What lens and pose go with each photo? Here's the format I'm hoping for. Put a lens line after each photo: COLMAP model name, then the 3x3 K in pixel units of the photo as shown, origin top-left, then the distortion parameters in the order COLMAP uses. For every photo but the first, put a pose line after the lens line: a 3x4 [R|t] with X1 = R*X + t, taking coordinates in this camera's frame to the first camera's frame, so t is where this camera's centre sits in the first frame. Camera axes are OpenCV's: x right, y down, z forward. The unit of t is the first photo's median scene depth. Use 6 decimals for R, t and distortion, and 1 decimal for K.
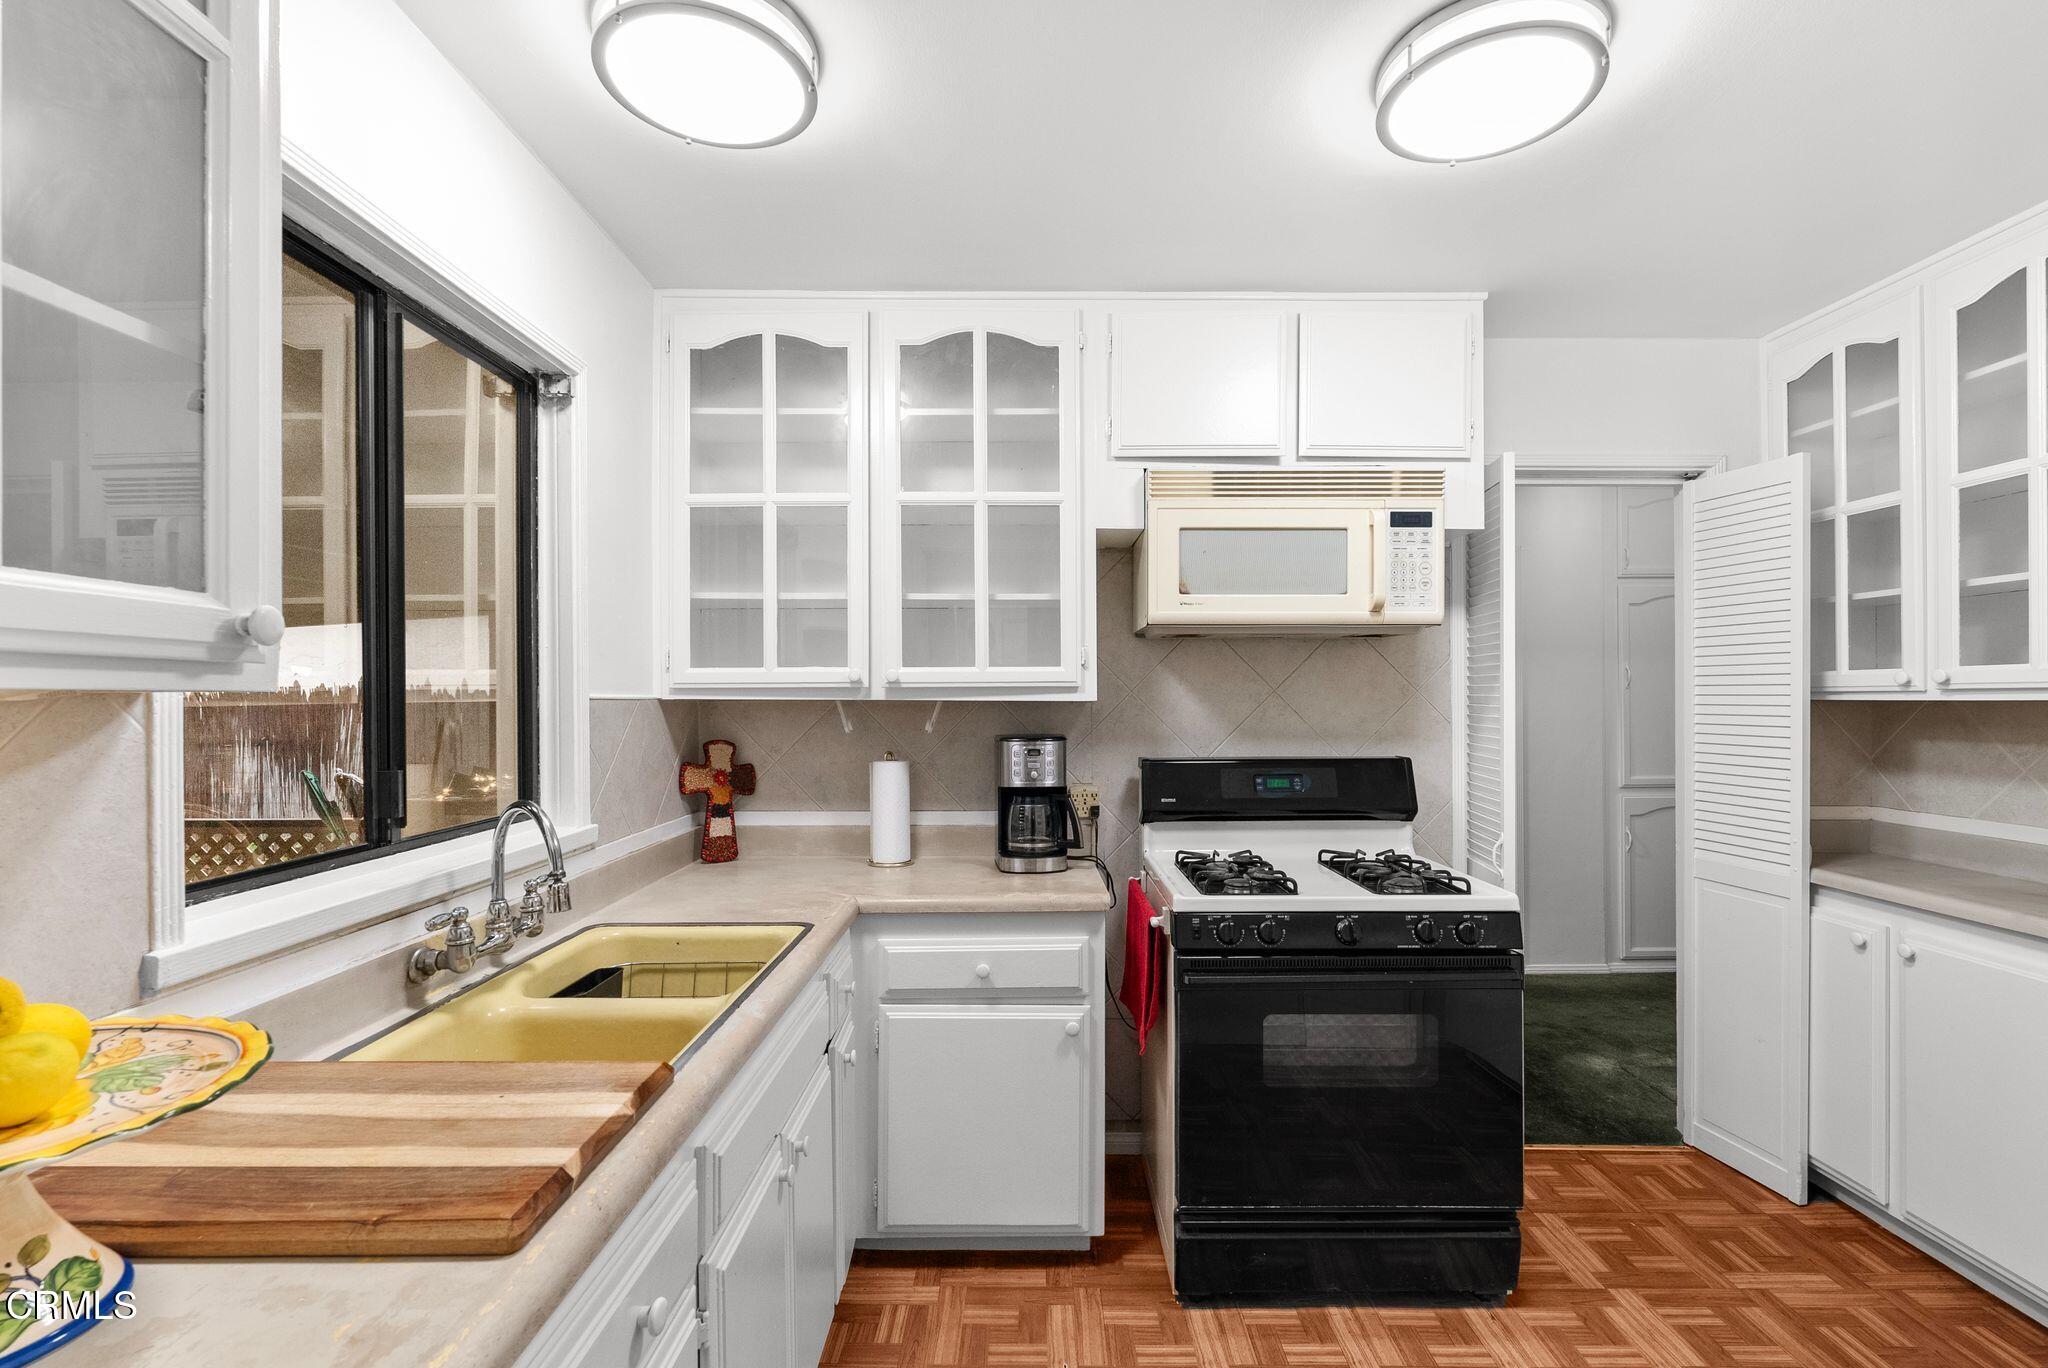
lens RADIAL K [[906.7, 0, 1019.9], [0, 906.7, 689.8], [0, 0, 1]] dist [-0.004776, 0.000033]
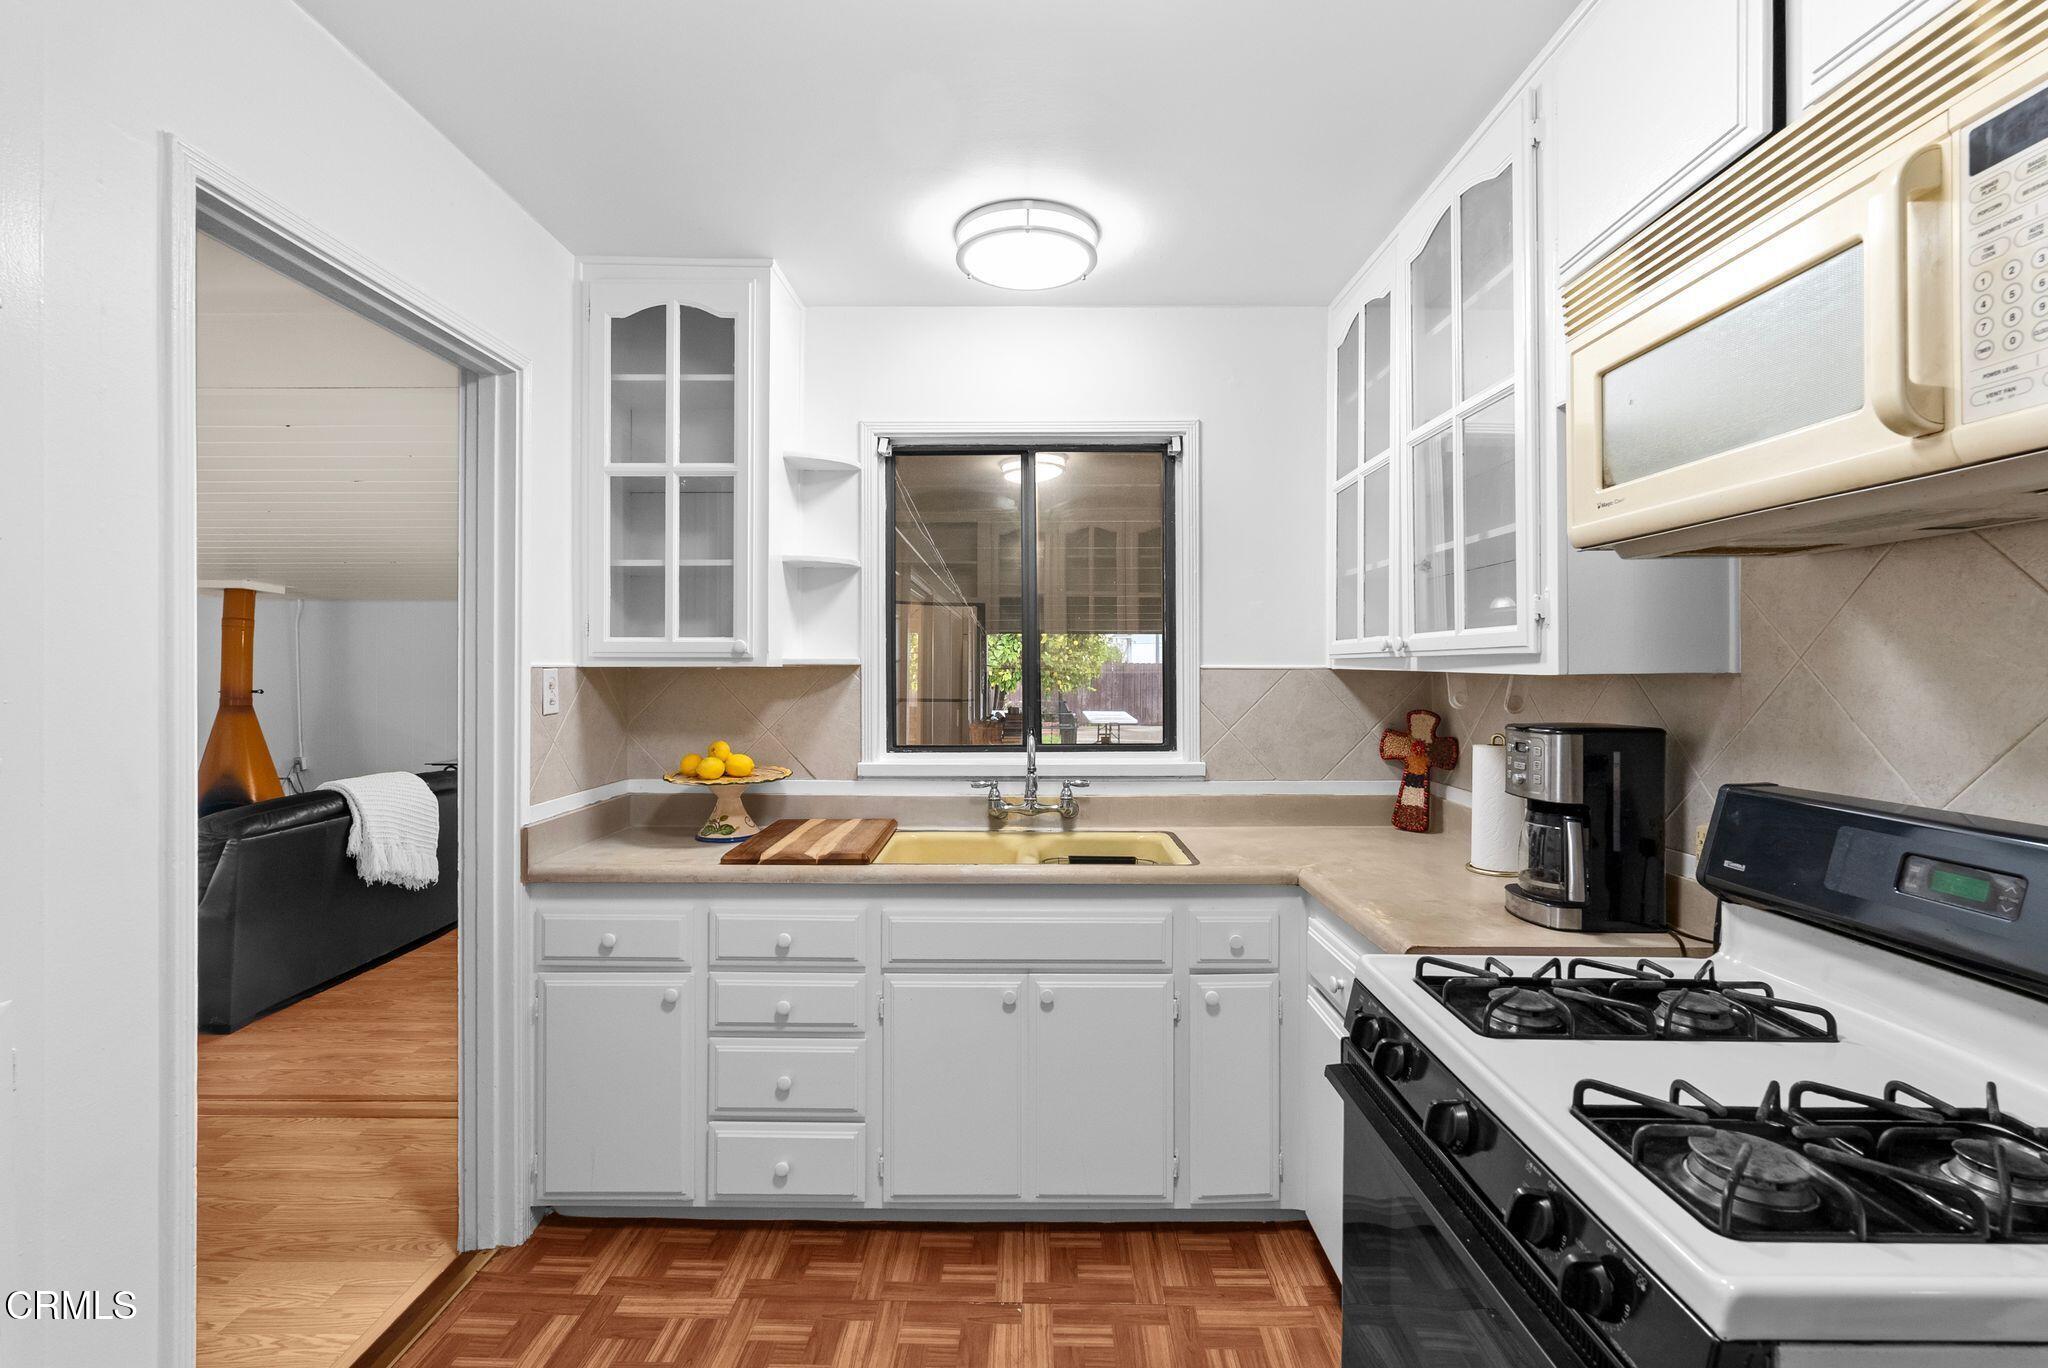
lens RADIAL K [[915.1, 0, 1035.8], [0, 915.1, 671.1], [0, 0, 1]] dist [-0.005571, 0.000161]
pose [[-0.001096, 0.009000, -0.999959, 0.692967], [0.009423, 0.999915, 0.008989, -0.000026], [0.999955, -0.009413, -0.001181, 0.603566]]
